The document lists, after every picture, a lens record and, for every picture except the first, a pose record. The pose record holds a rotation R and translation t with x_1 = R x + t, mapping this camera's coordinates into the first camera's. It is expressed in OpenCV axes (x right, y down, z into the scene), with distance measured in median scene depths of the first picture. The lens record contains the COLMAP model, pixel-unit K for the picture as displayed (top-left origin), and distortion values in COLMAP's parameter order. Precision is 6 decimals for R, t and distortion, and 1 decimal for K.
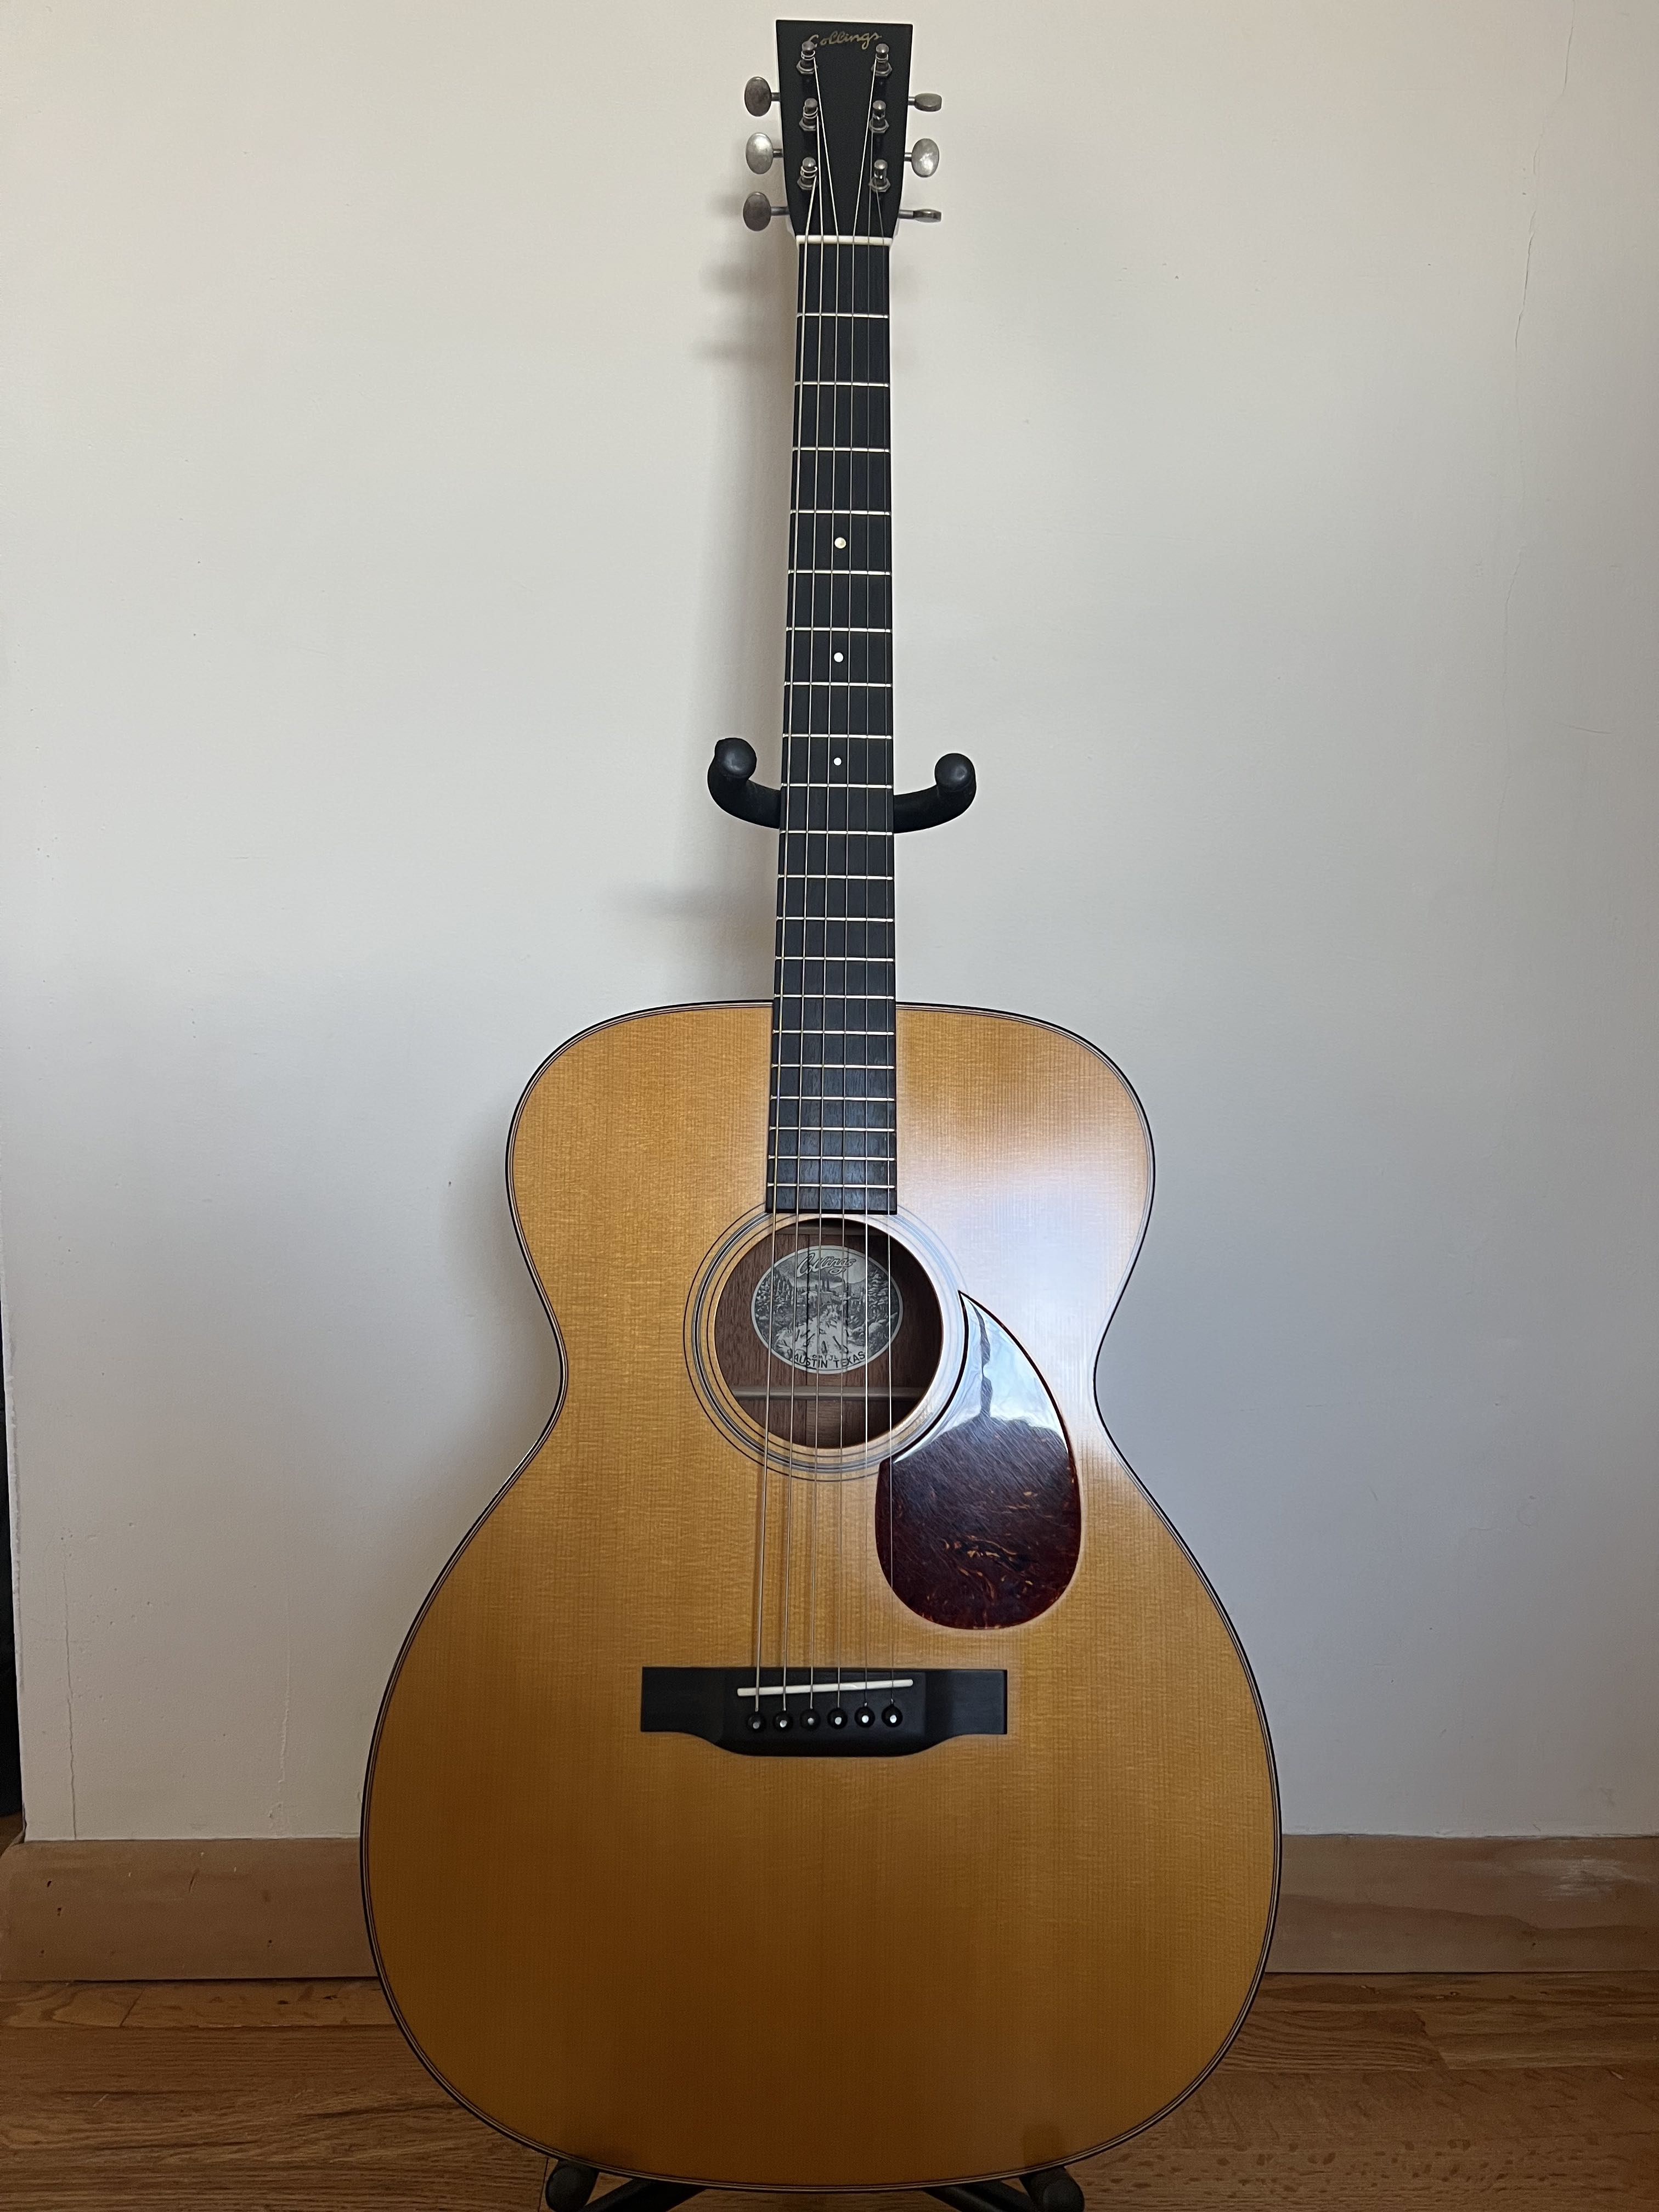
lens RADIAL K [[1714.4, 0, 837.0], [0, 1714.4, 1090.0], [0, 0, 1]] dist [0.042838, -0.059111]
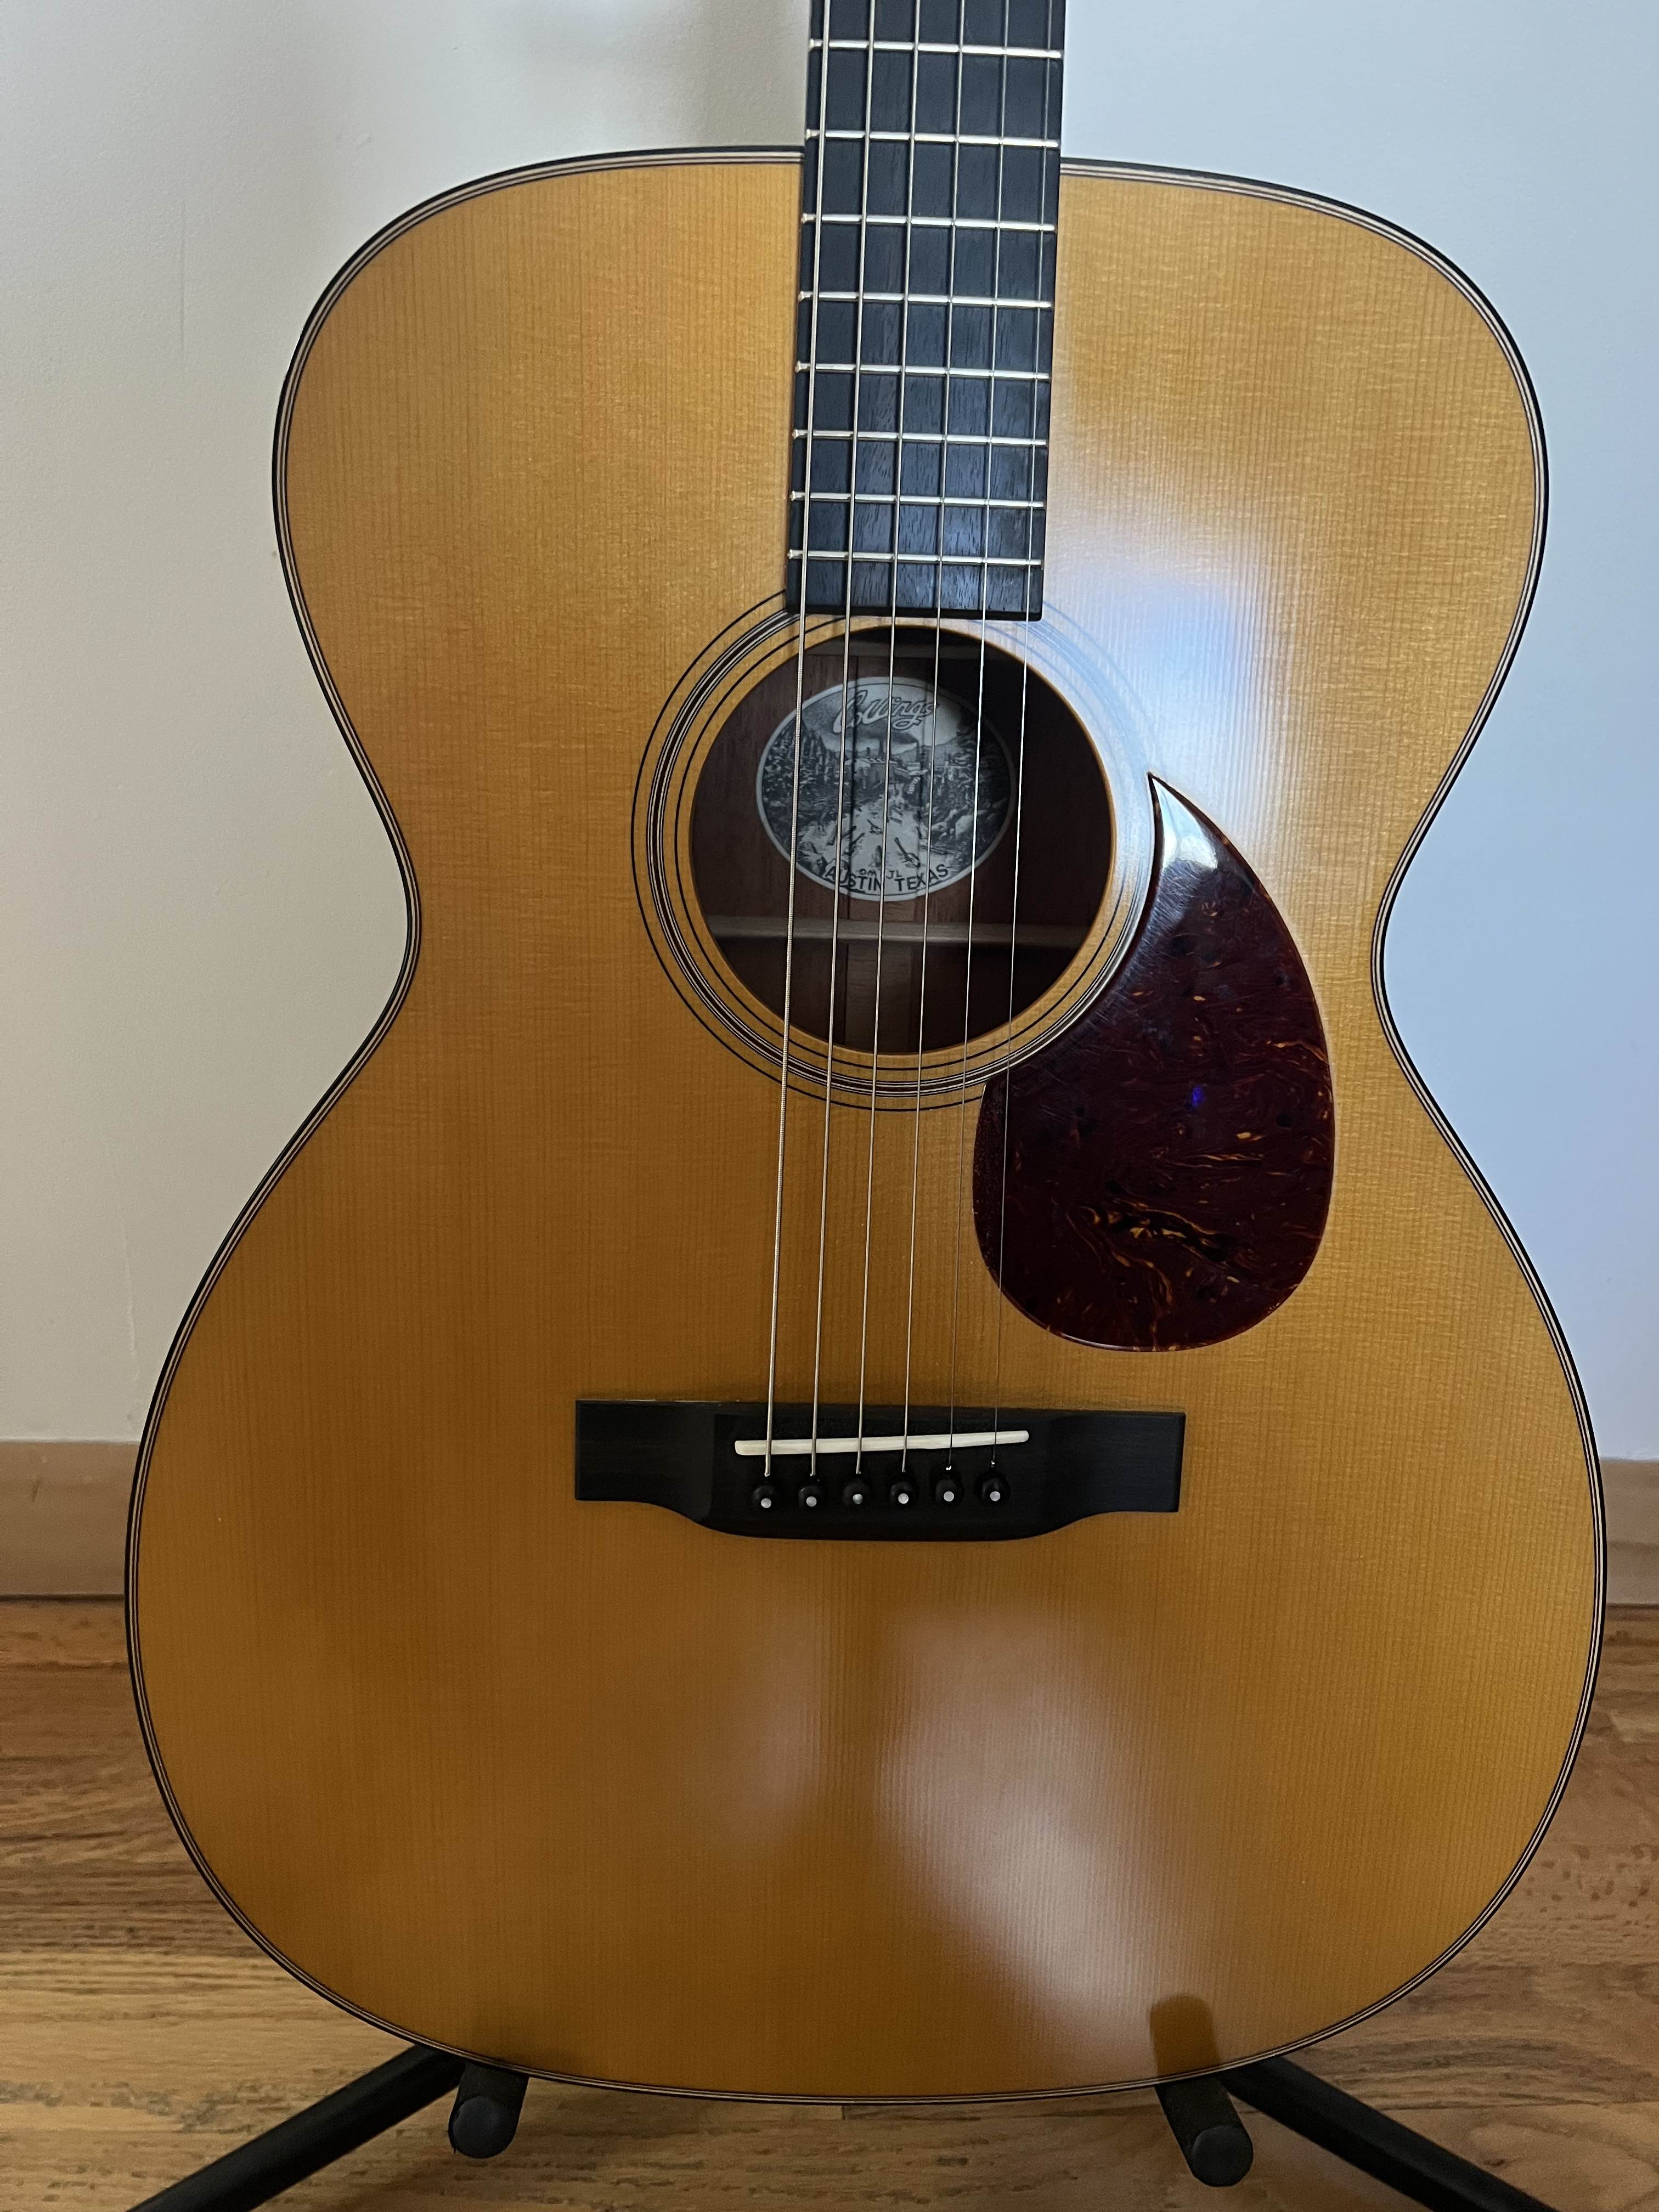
lens RADIAL K [[1714.4, 0, 843.6], [0, 1714.4, 1124.6], [0, 0, 1]] dist [0.042838, -0.059111]
pose [[0.999817, 0.016457, 0.009777, -0.022104], [-0.018824, 0.937971, 0.346202, 0.030482], [-0.003473, -0.346323, 0.938109, 0.383763]]
